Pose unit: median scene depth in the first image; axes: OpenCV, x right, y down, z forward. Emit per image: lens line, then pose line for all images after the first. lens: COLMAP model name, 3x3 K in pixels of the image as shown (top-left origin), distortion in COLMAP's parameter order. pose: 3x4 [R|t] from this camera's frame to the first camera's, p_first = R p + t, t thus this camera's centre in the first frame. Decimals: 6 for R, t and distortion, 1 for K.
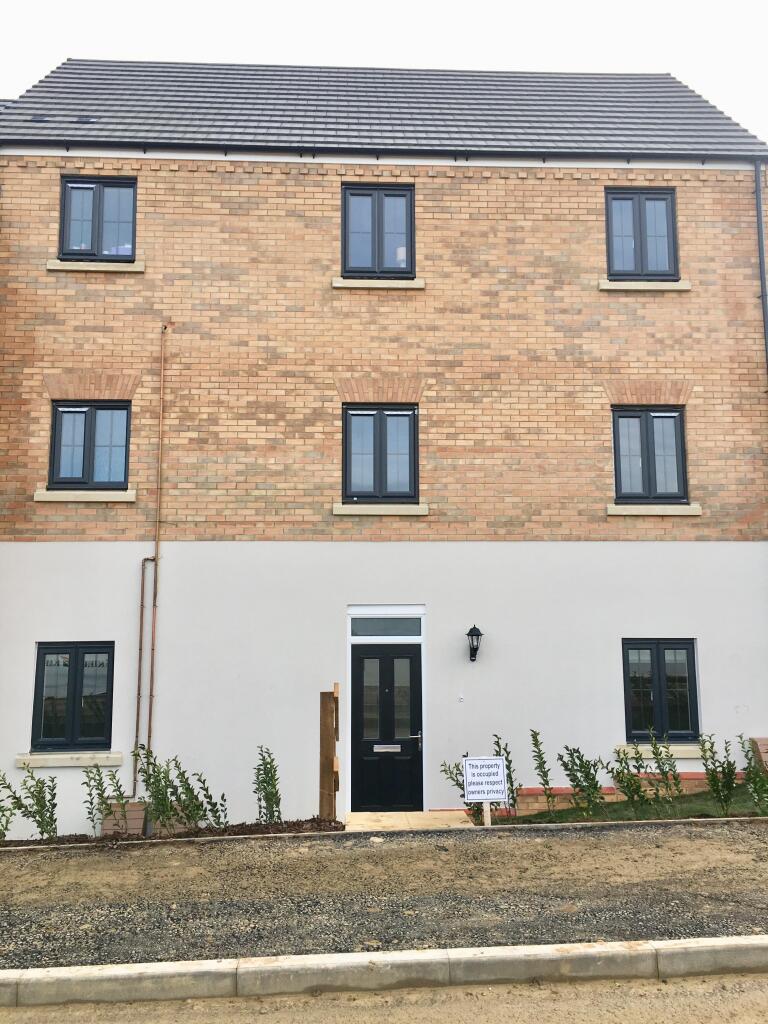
lens RADIAL K [[870.7, 0, 384.5], [0, 870.7, 515.0], [0, 0, 1]] dist [0.042201, -0.008422]
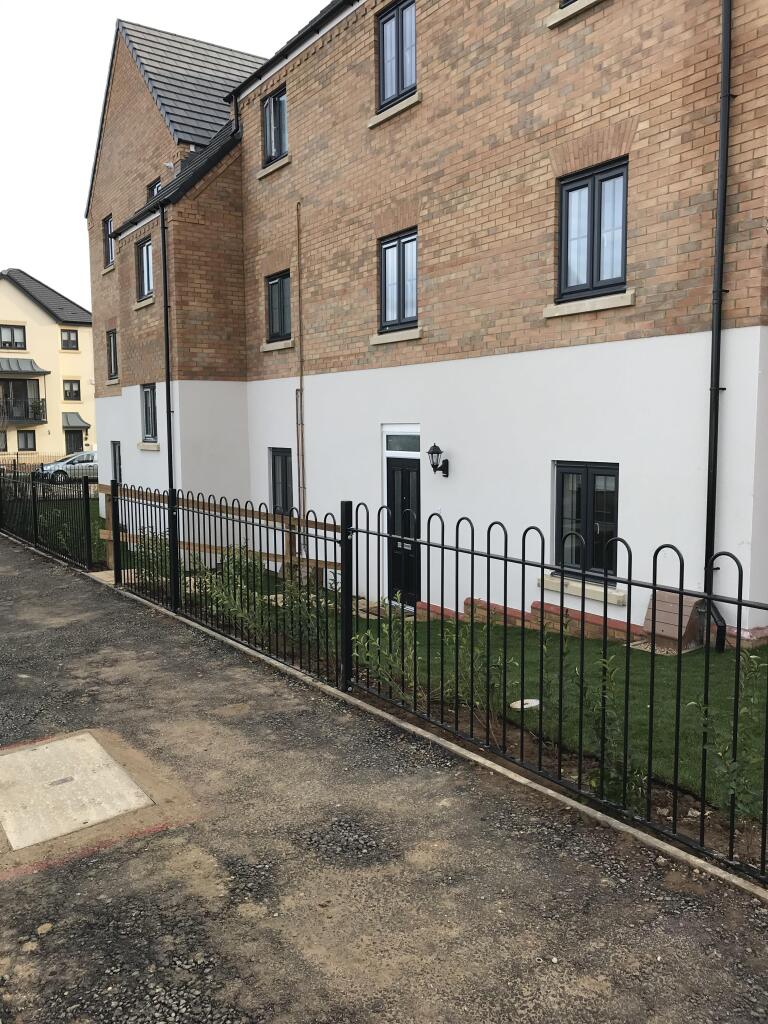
lens RADIAL K [[832.2, 0, 383.5], [0, 832.2, 508.6], [0, 0, 1]] dist [-0.005845, 0.006108]
pose [[0.520192, 0.087161, -0.849590, 0.873962], [0.133396, 0.974277, 0.181629, 0.012461], [0.843567, -0.207814, 0.495184, 0.414761]]
